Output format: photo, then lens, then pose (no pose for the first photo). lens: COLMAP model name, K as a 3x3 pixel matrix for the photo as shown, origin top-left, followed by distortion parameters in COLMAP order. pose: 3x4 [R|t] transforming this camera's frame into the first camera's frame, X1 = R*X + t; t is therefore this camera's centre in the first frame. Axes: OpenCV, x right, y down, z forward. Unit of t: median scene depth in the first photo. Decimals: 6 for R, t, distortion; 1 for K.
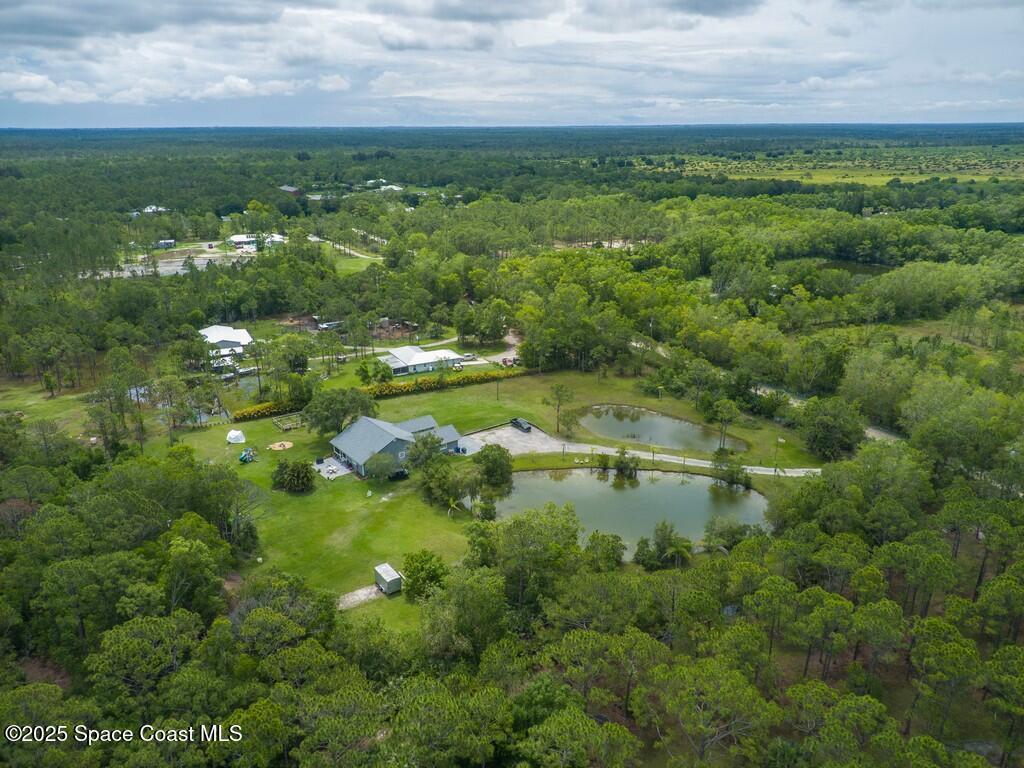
lens RADIAL K [[771.0, 0, 519.5], [0, 771.0, 388.2], [0, 0, 1]] dist [0.042245, -0.036580]
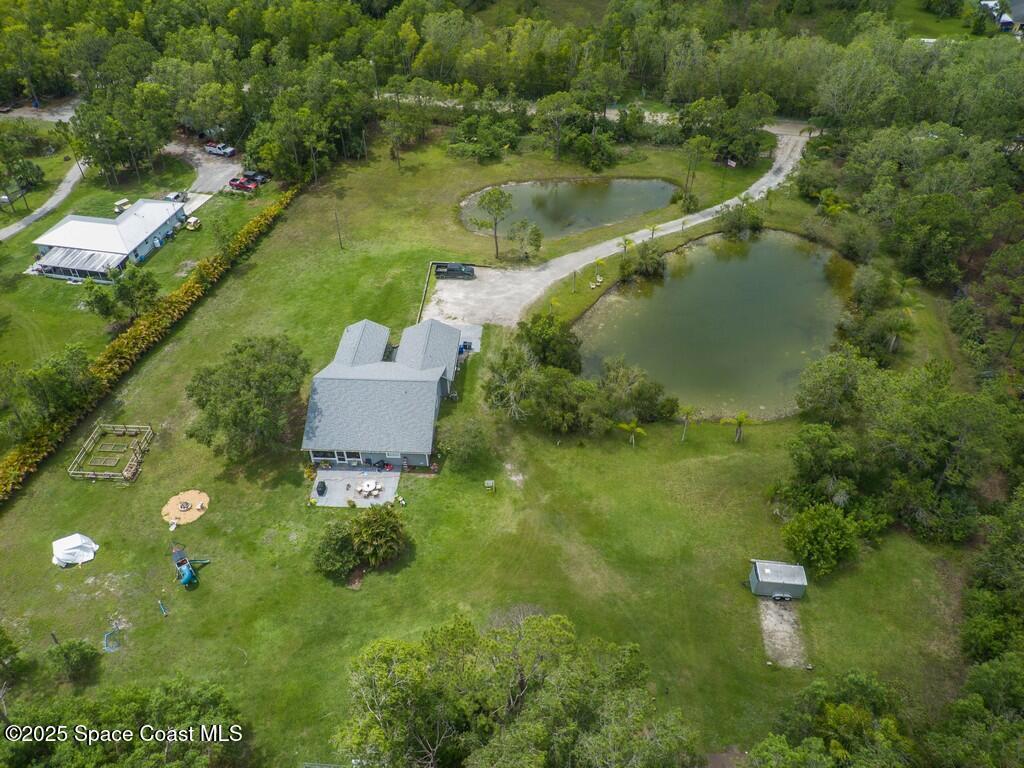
lens RADIAL K [[771.0, 0, 515.3], [0, 771.0, 380.7], [0, 0, 1]] dist [0.042245, -0.036580]
pose [[0.655256, -0.498066, 0.567952, -0.406660], [0.255719, 0.853712, 0.453635, -0.168582], [-0.710807, -0.152011, 0.686765, 0.498895]]
